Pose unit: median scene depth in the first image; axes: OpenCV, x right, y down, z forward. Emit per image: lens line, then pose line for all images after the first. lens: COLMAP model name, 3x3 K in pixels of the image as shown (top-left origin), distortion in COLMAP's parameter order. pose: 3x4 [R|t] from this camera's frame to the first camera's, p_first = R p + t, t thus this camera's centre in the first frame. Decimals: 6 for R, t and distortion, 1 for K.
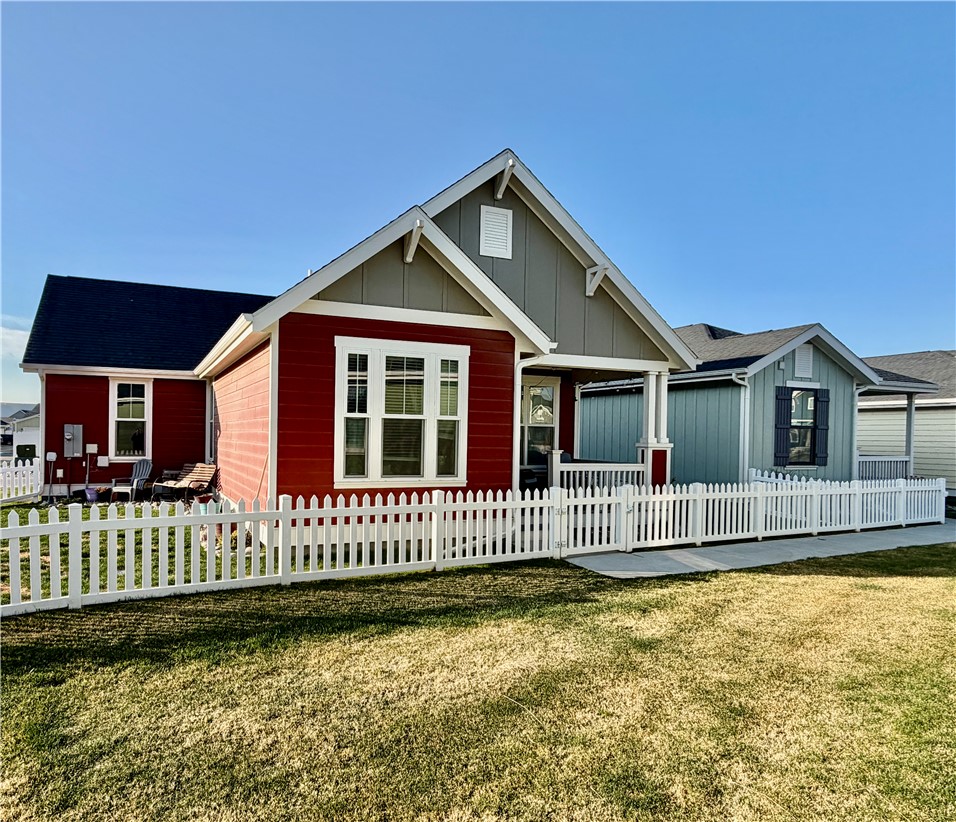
lens RADIAL K [[590.4, 0, 374.0], [0, 590.4, 442.3], [0, 0, 1]] dist [0.002276, -0.006453]
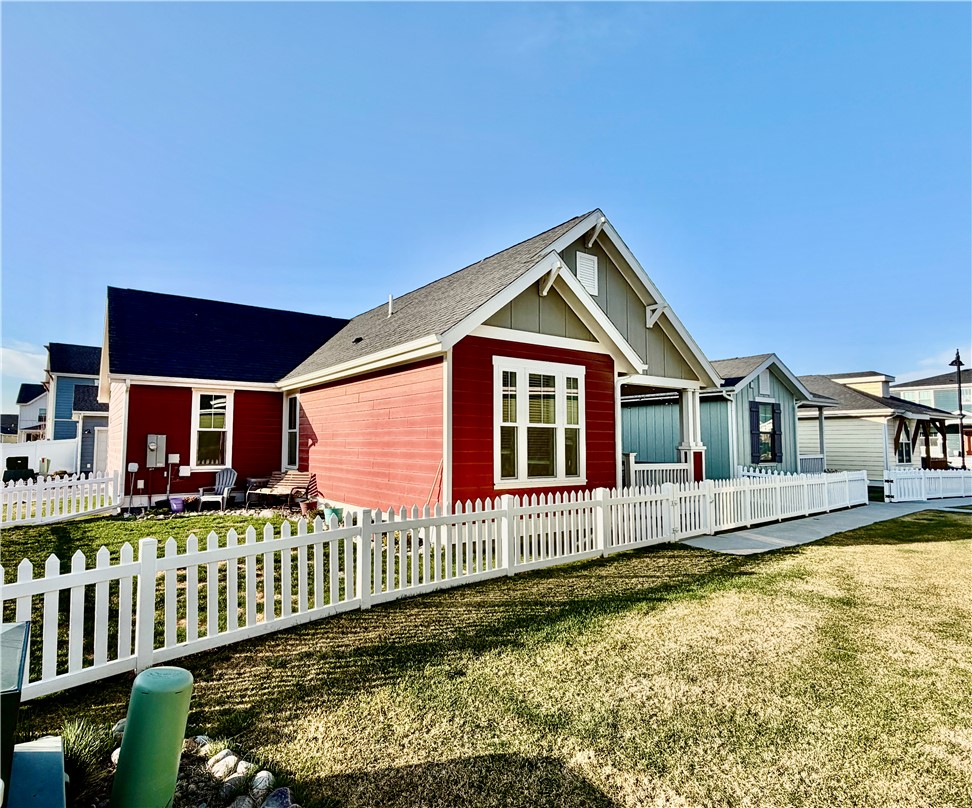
lens RADIAL K [[536.4, 0, 439.3], [0, 536.4, 404.0], [0, 0, 1]] dist [-0.000351, 0.000126]
pose [[0.977691, 0.004452, 0.210002, -0.310476], [0.013224, 0.996488, -0.082690, -0.000685], [-0.209633, 0.083623, 0.974198, 0.006588]]
